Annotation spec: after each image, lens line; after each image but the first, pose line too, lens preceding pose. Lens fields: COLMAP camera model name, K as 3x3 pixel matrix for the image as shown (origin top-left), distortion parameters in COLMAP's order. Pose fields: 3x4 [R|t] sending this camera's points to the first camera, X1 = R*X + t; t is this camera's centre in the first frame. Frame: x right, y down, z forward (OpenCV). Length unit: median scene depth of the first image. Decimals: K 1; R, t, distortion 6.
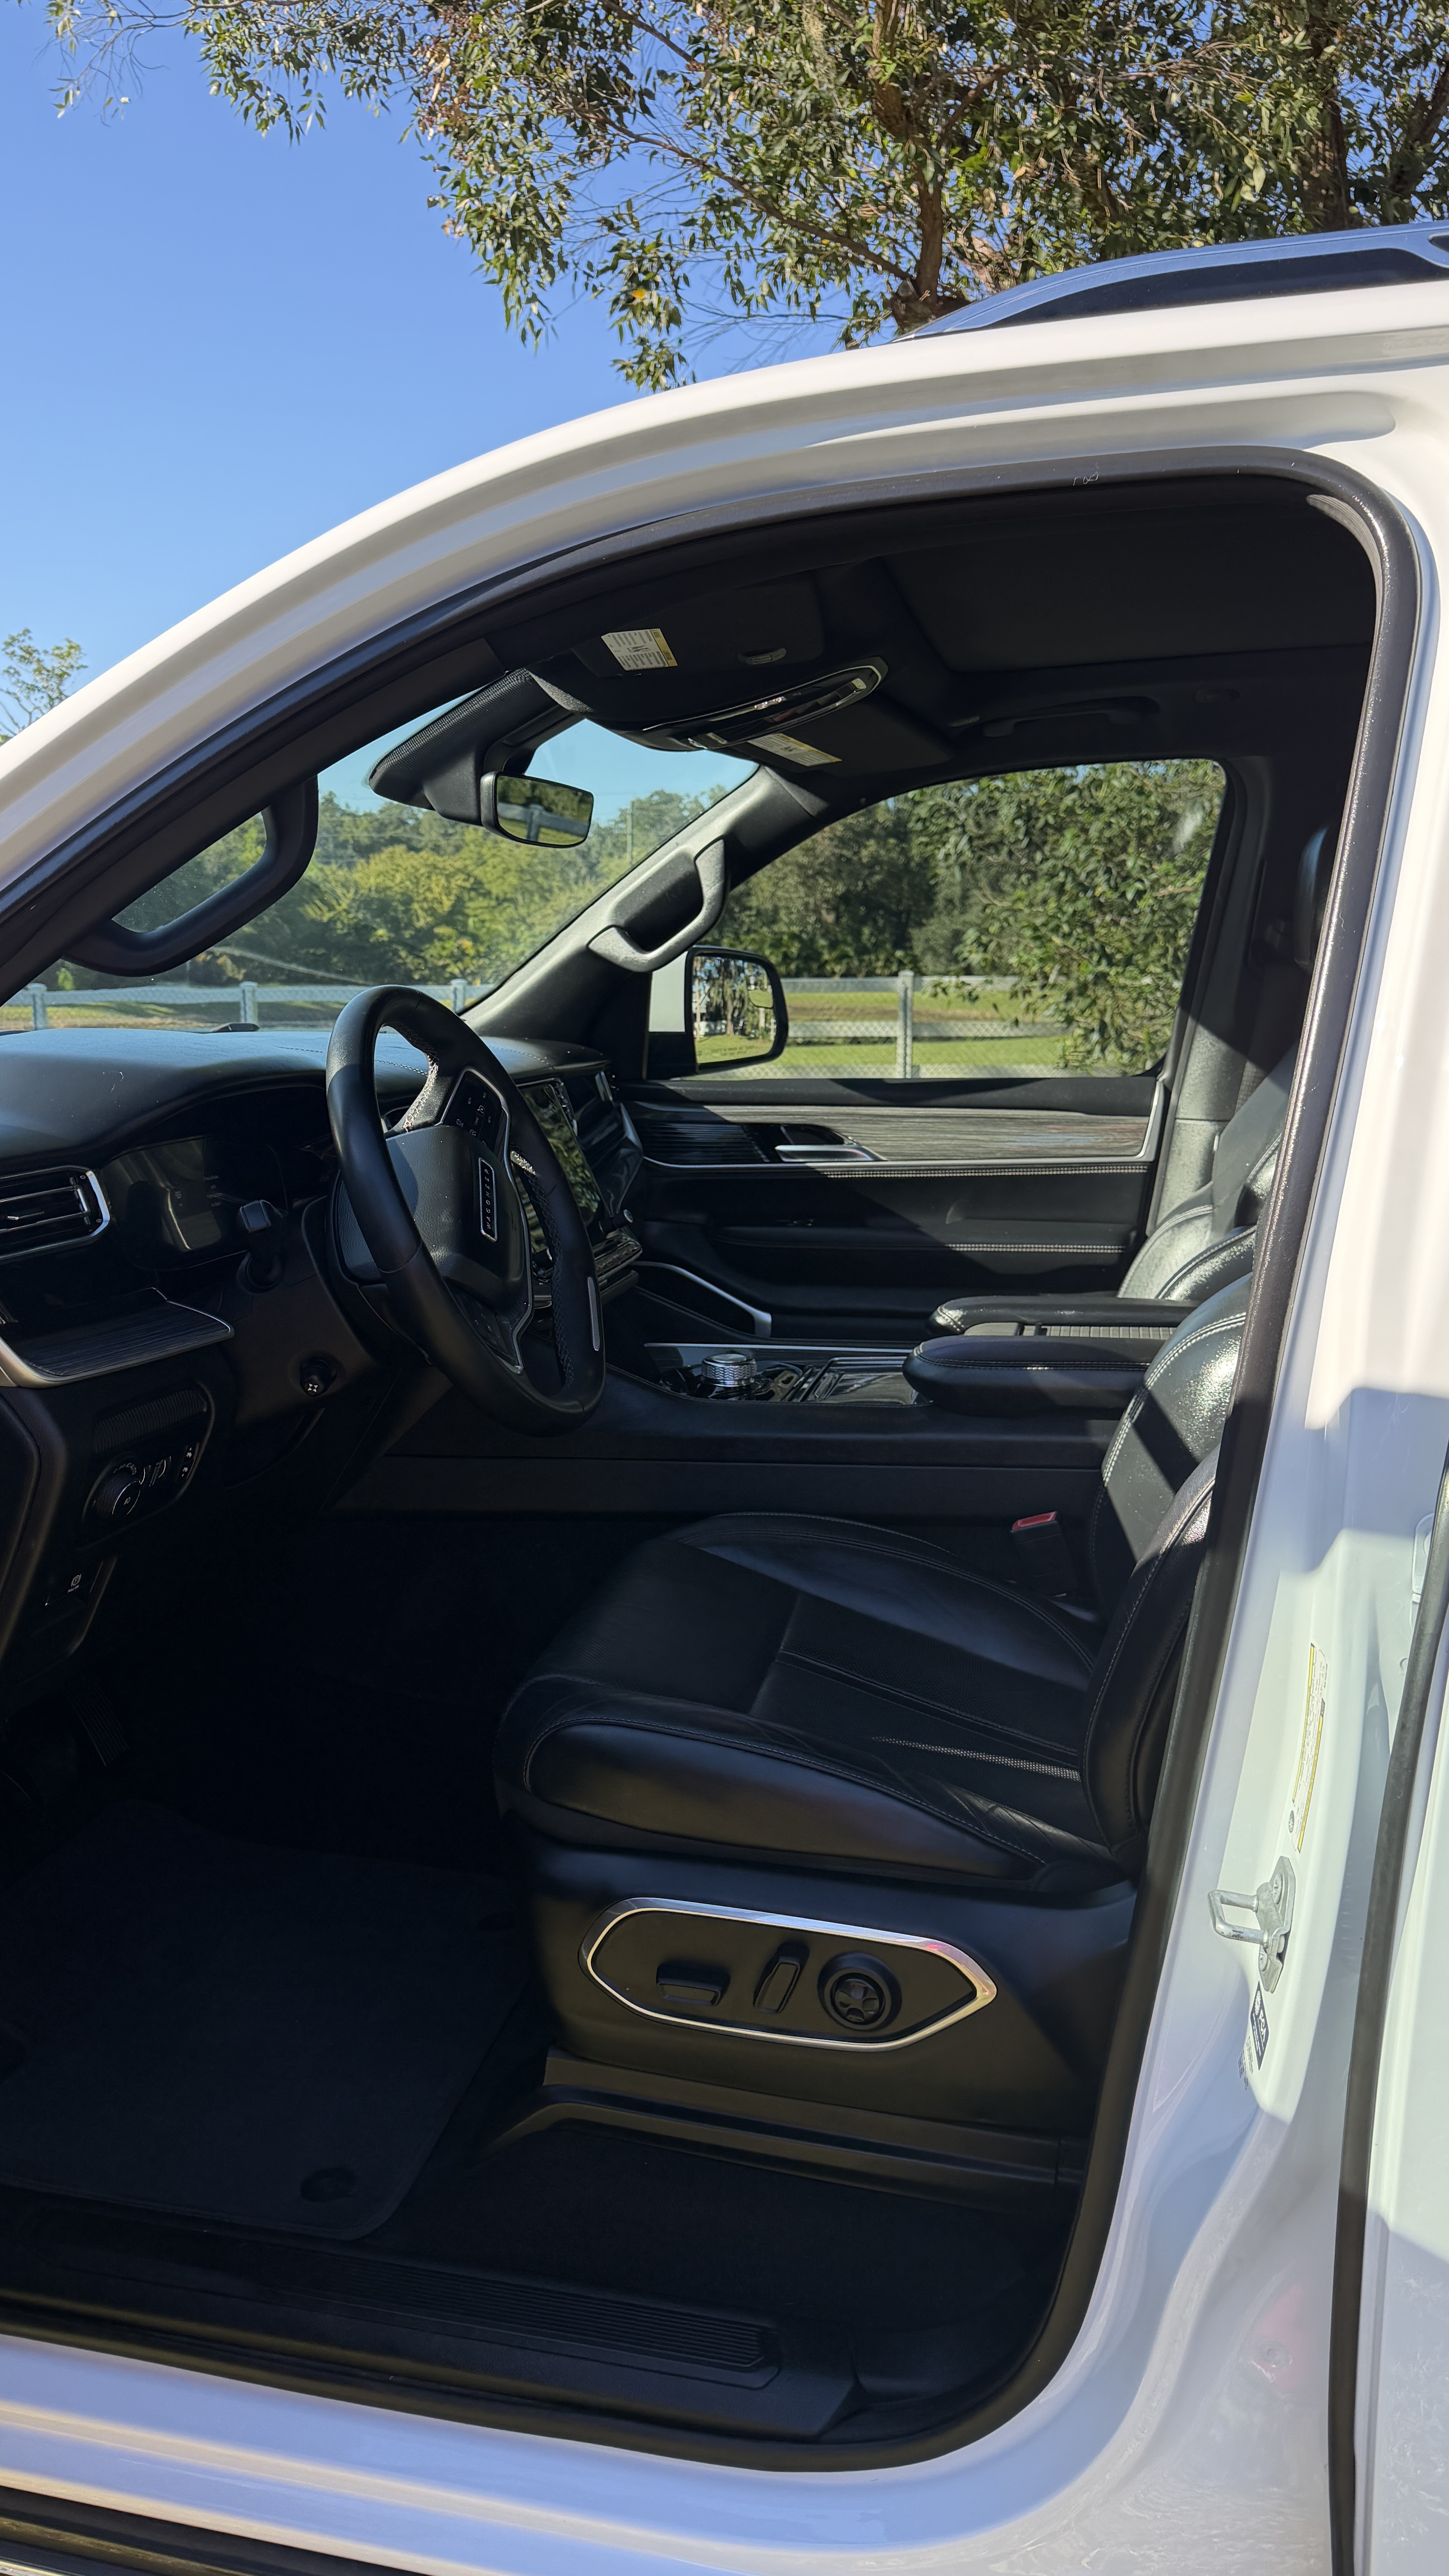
lens RADIAL K [[1854.0, 0, 723.7], [0, 1854.0, 1292.4], [0, 0, 1]] dist [0.027632, -0.035941]
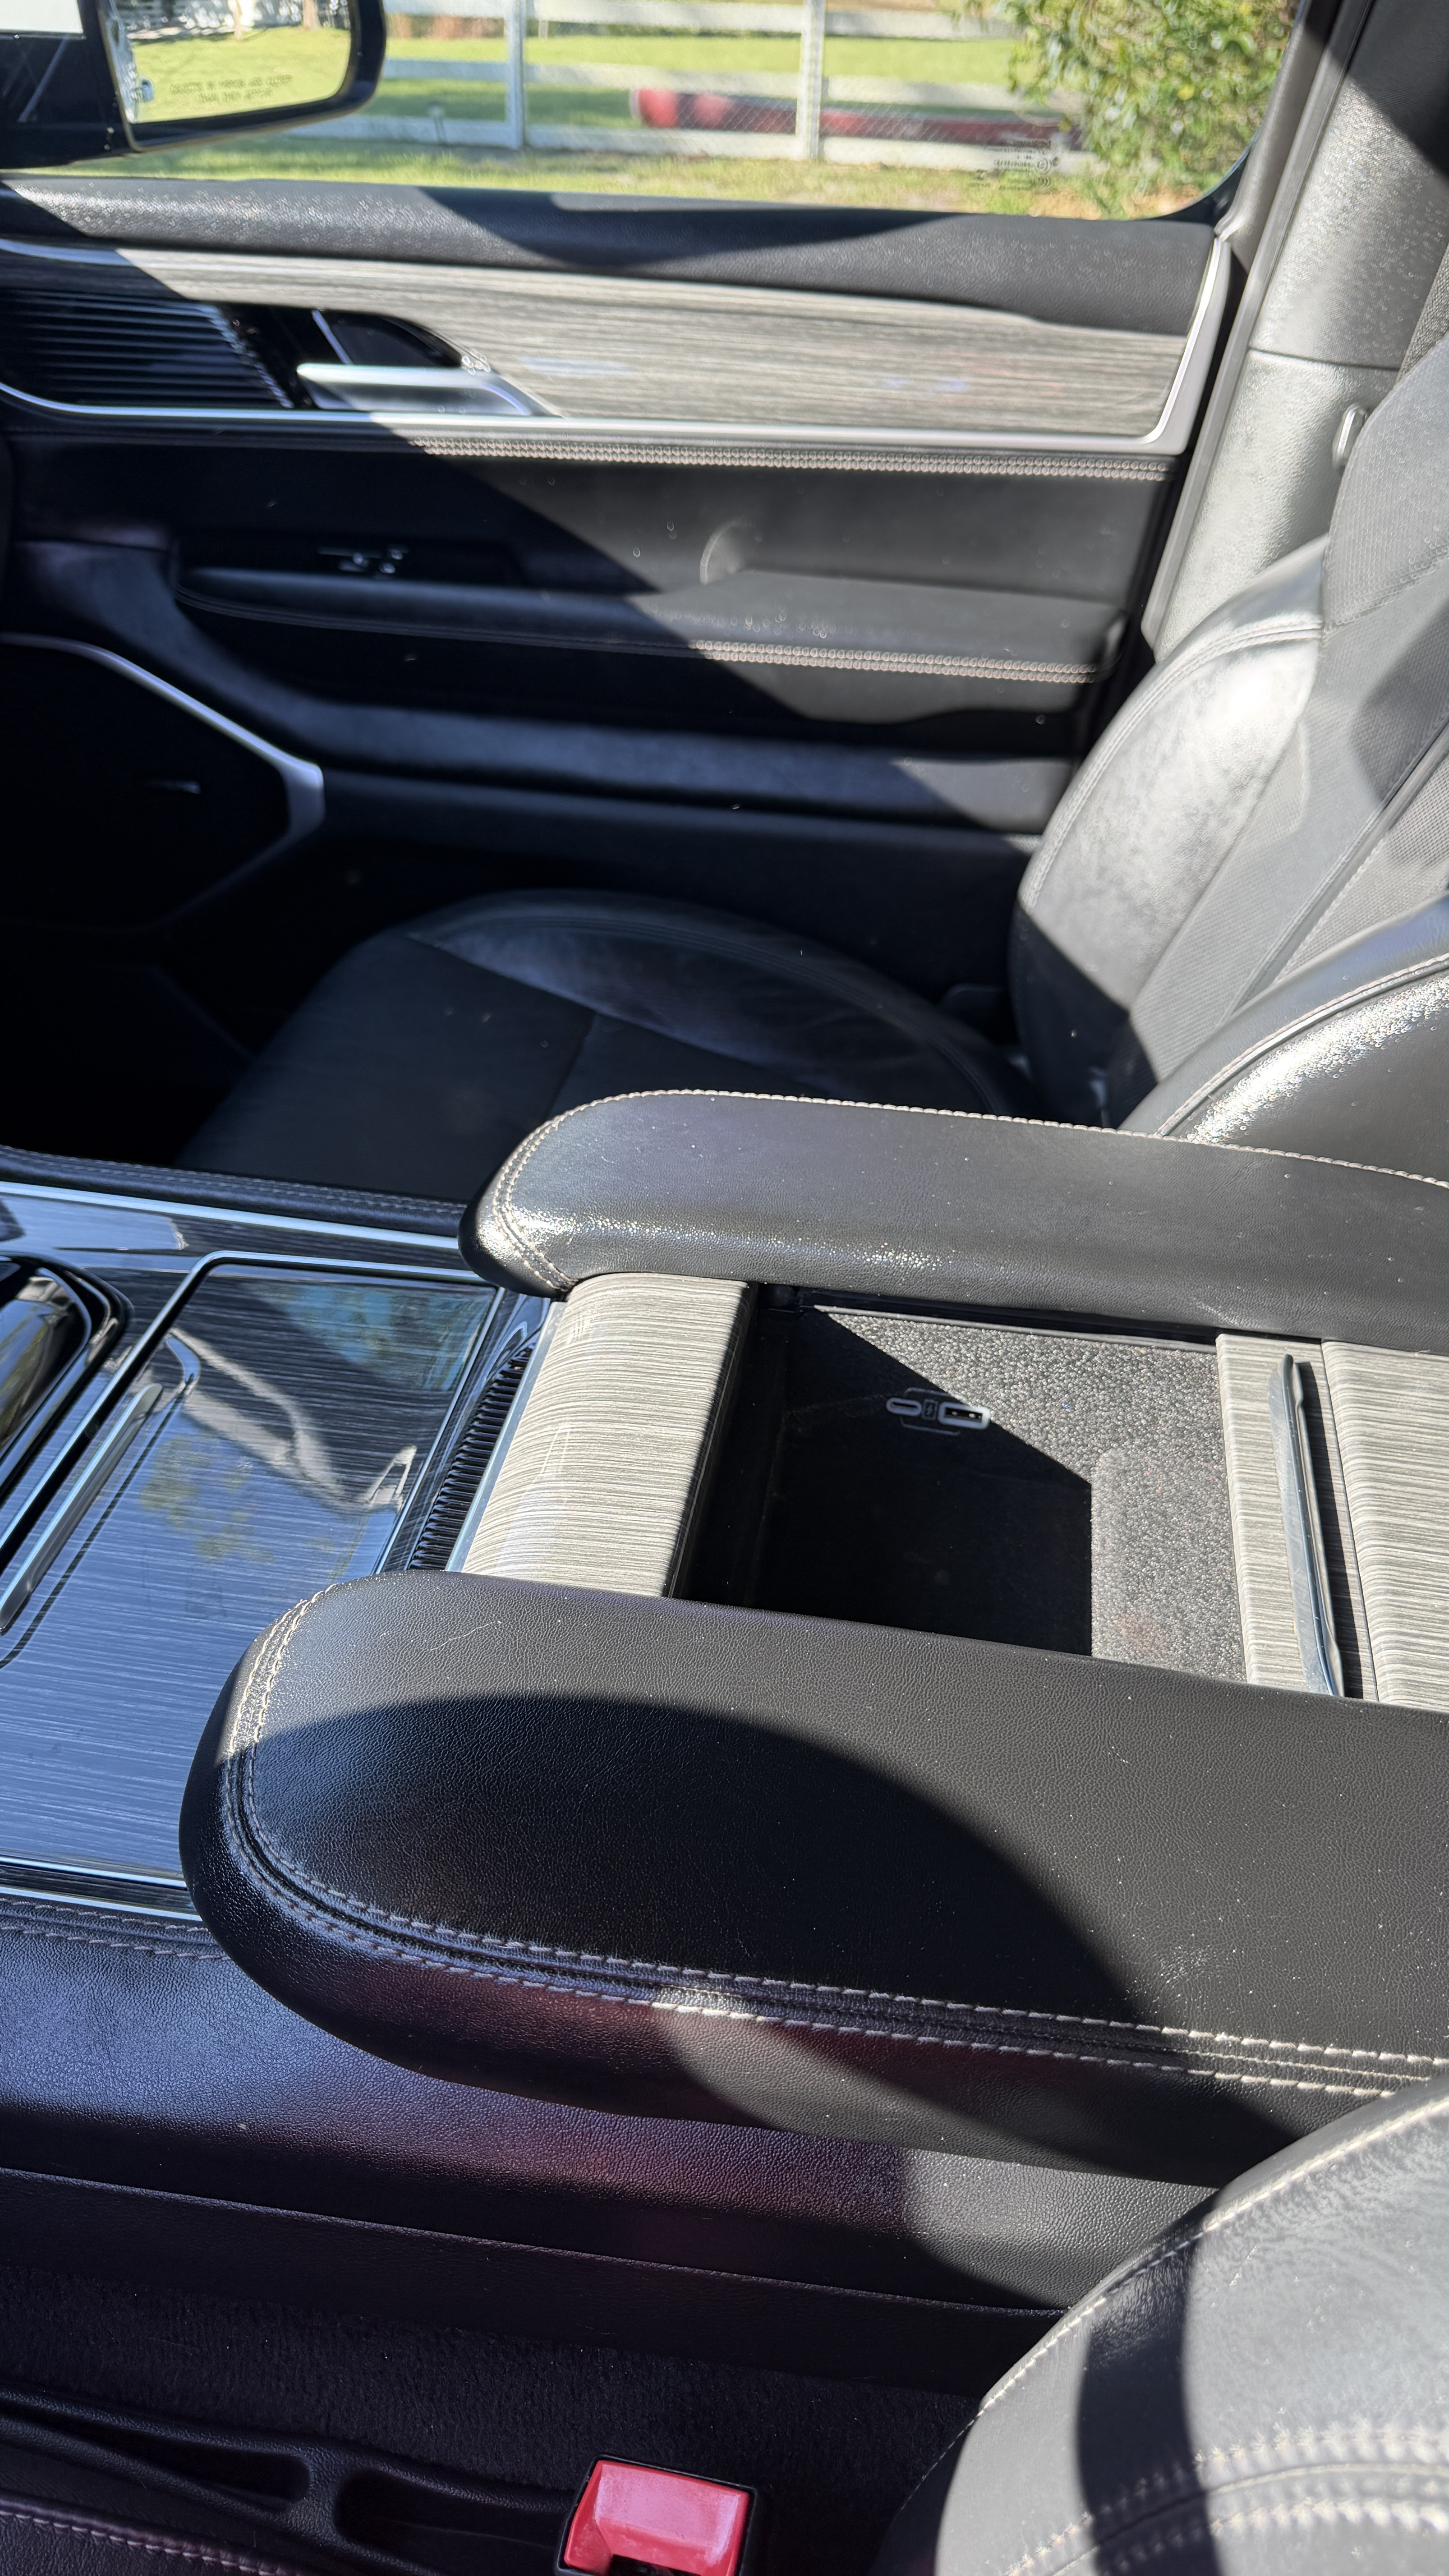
lens RADIAL K [[1854.0, 0, 745.6], [0, 1854.0, 1274.1], [0, 0, 1]] dist [0.027632, -0.035941]
pose [[0.997342, 0.002694, 0.072818, 0.099158], [-0.034405, 0.898326, 0.437981, -0.083034], [-0.064234, -0.439322, 0.896030, 0.528220]]
